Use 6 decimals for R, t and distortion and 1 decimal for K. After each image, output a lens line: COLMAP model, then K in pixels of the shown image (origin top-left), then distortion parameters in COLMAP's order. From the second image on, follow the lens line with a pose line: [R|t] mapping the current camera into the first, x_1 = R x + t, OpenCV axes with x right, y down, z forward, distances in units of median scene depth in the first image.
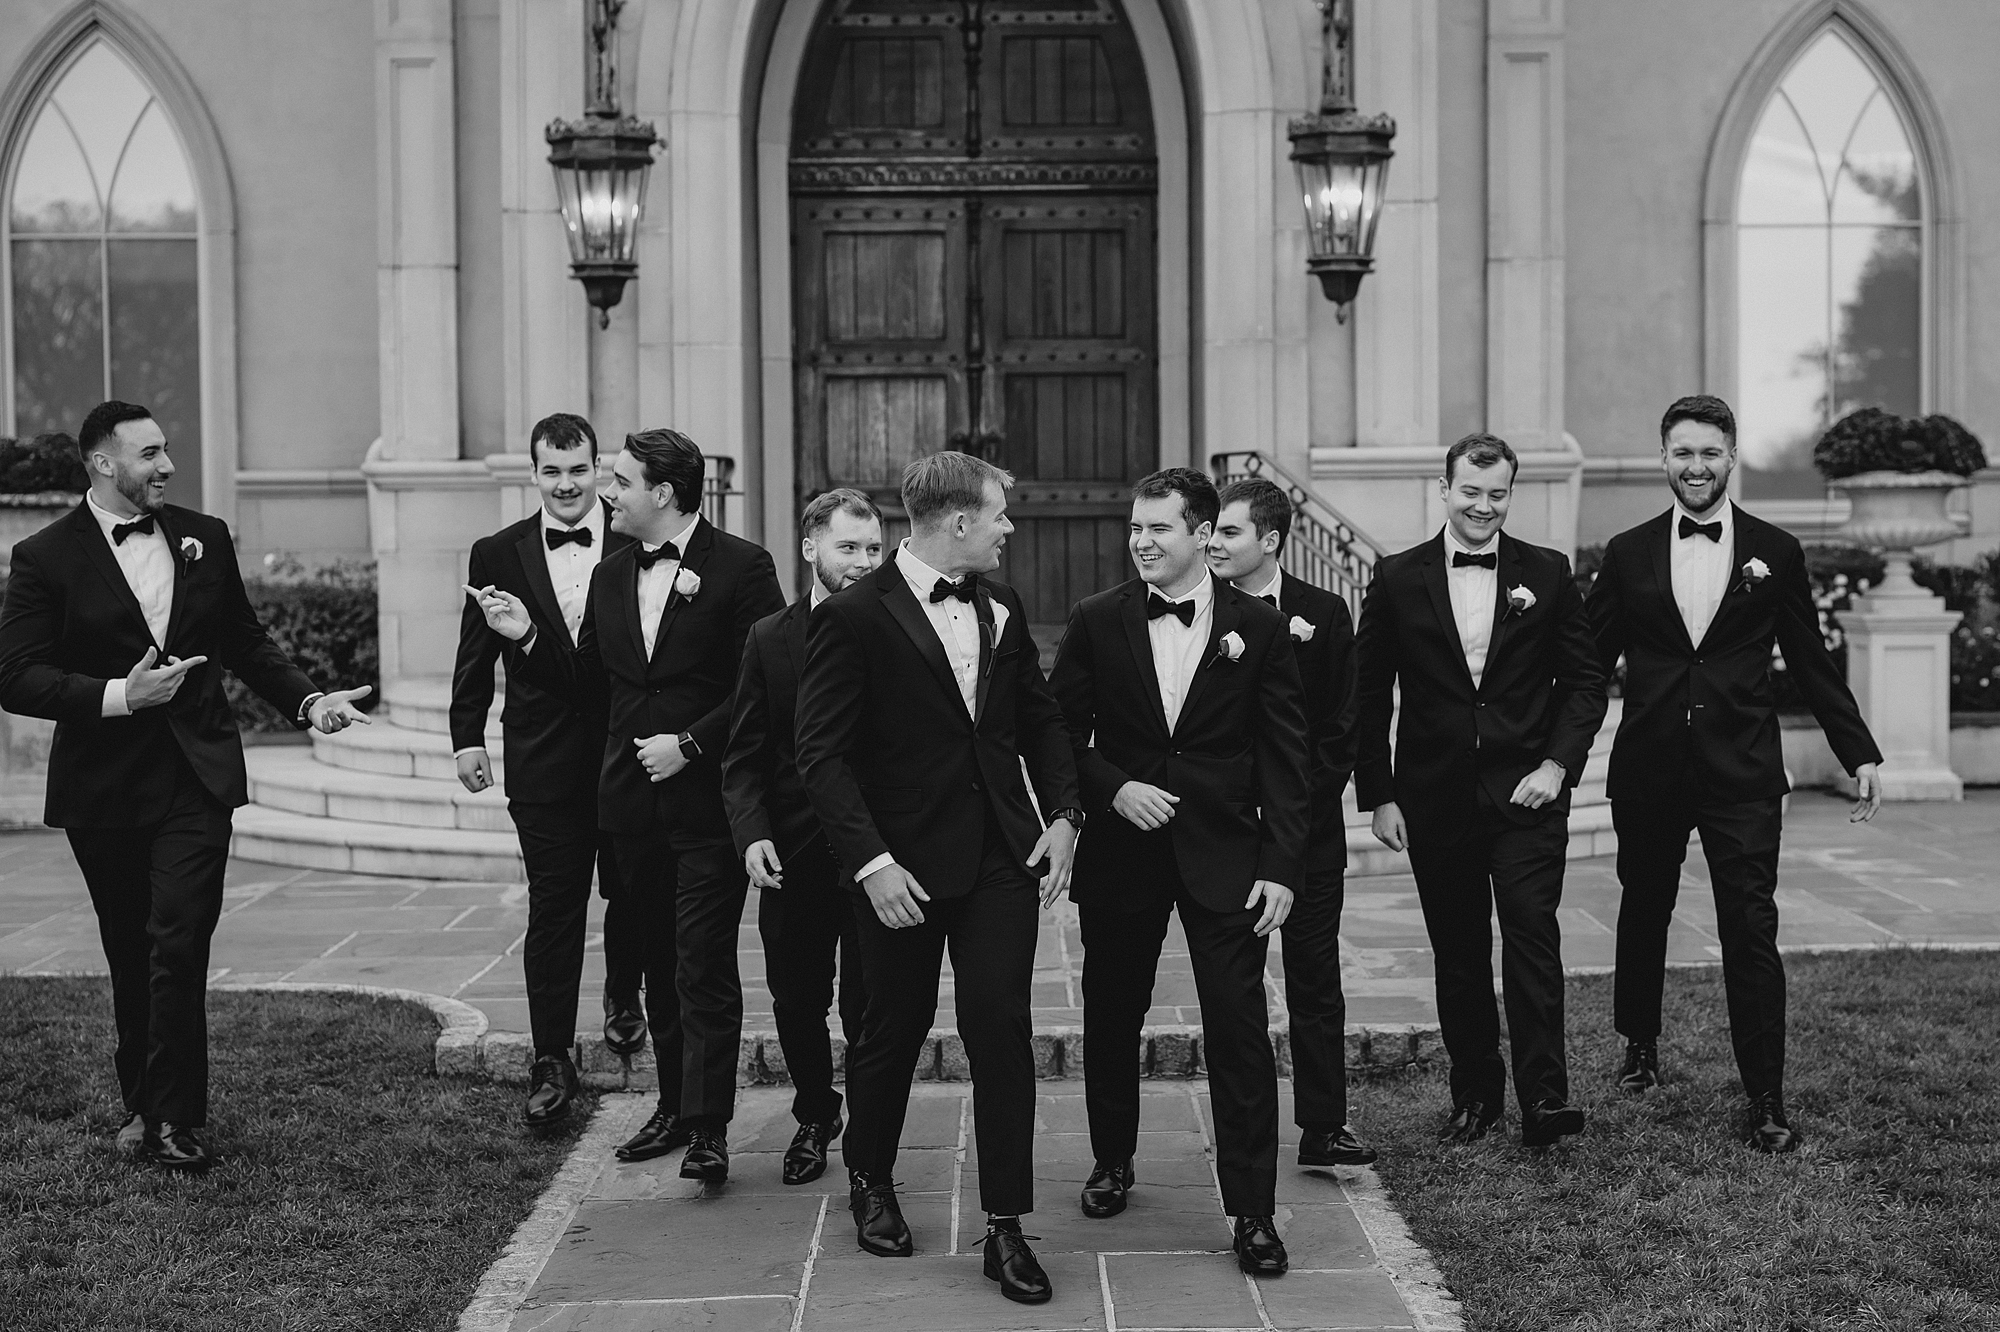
lens RADIAL K [[2877.0, 0, 1000.0], [0, 2877.0, 666.0], [0, 0, 1]] dist [-0.004913, 0.010420]
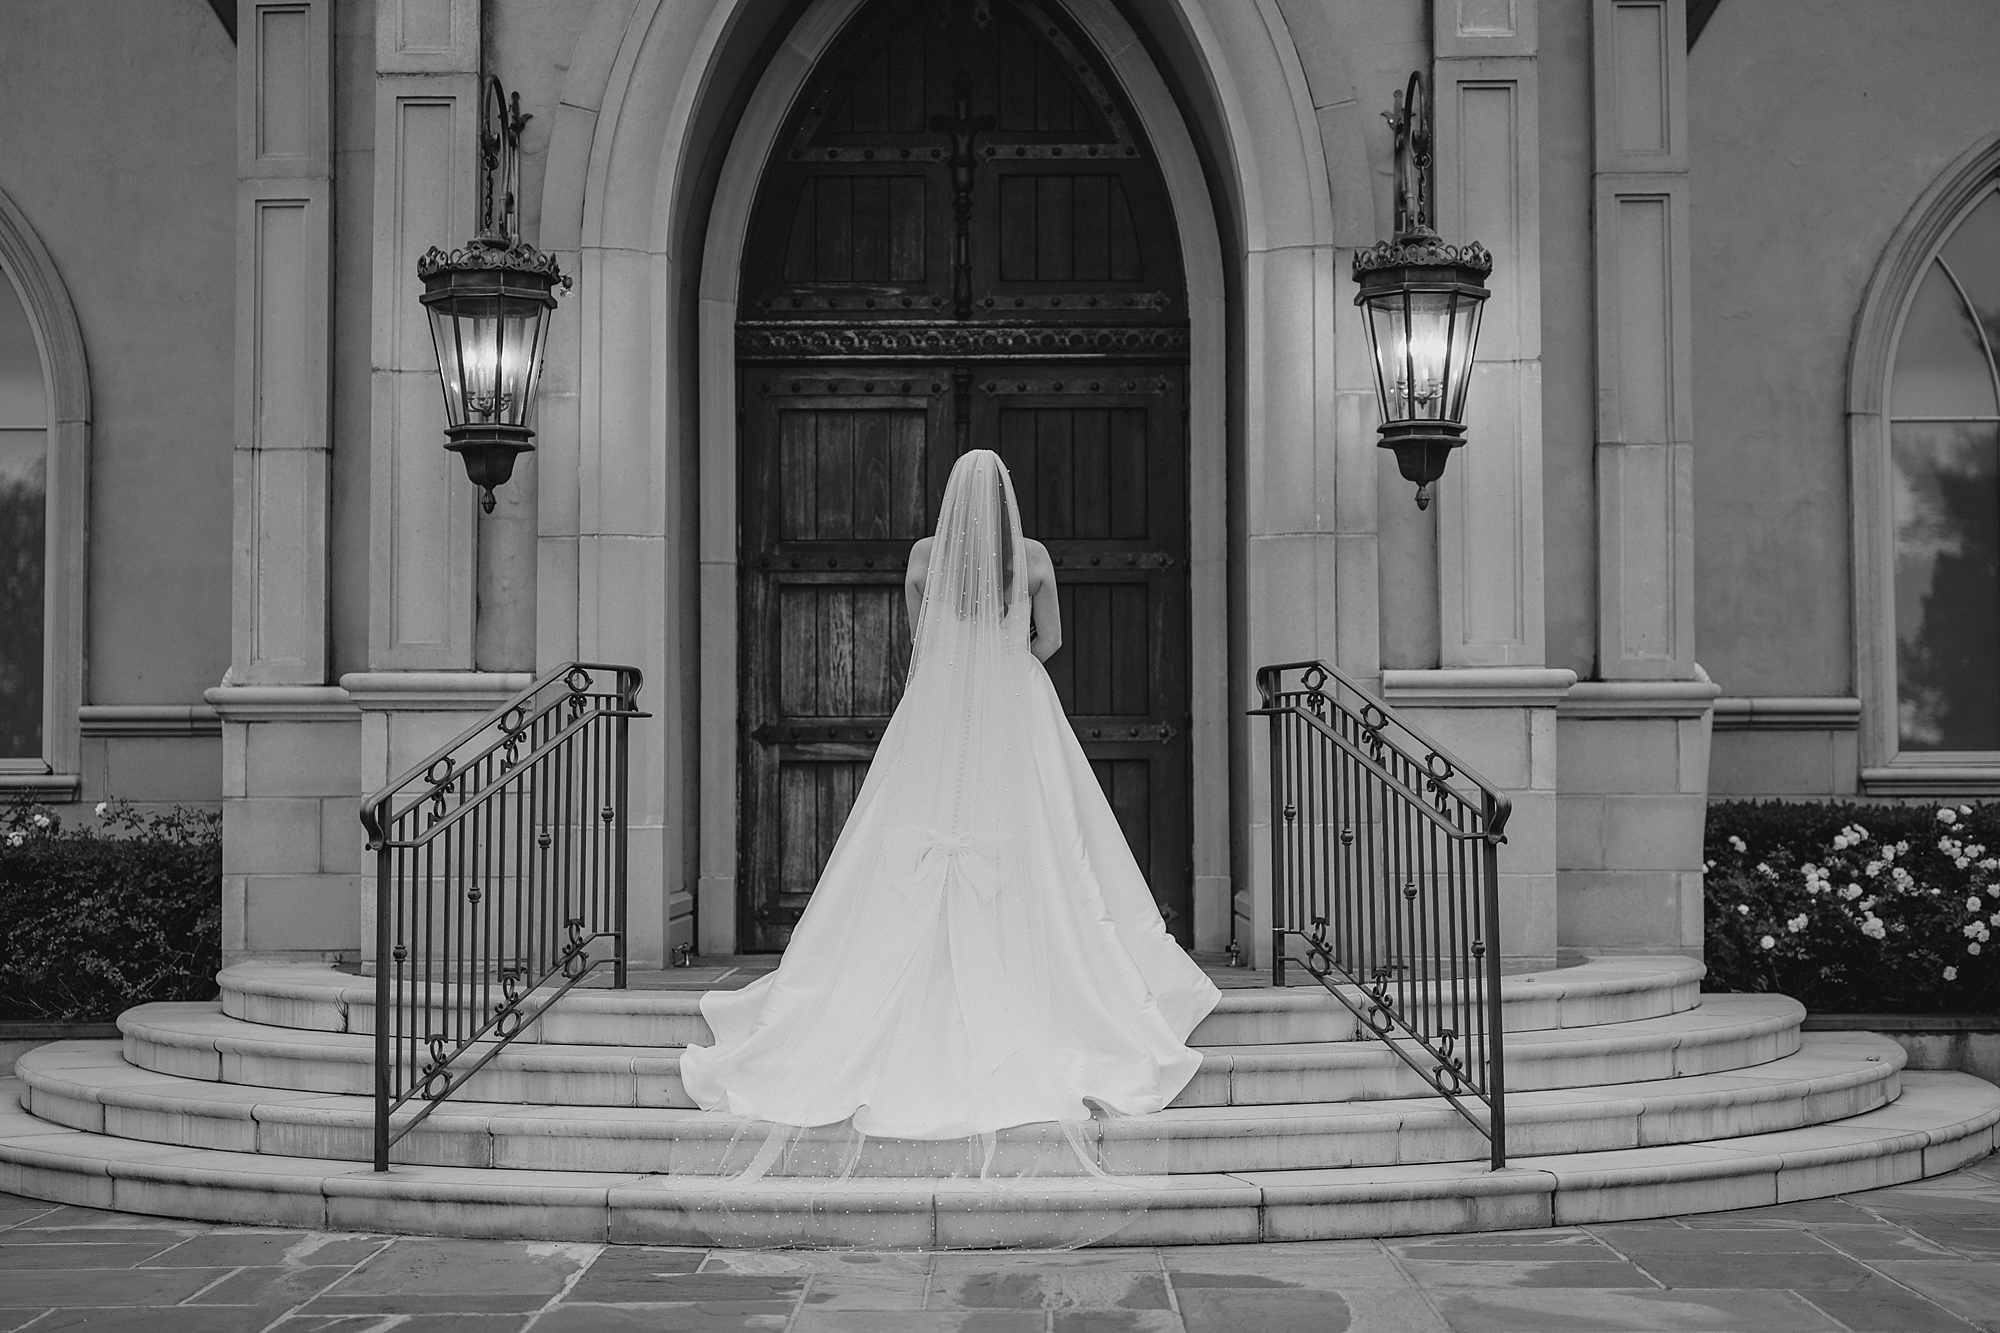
lens RADIAL K [[2842.9, 0, 976.9], [0, 2842.9, 710.5], [0, 0, 1]] dist [-0.002619, 0.029323]
pose [[0.999795, 0.005239, -0.019545, 0.011166], [-0.006917, 0.996202, -0.086798, 0.003730], [0.019016, 0.086915, 0.996034, 0.206566]]
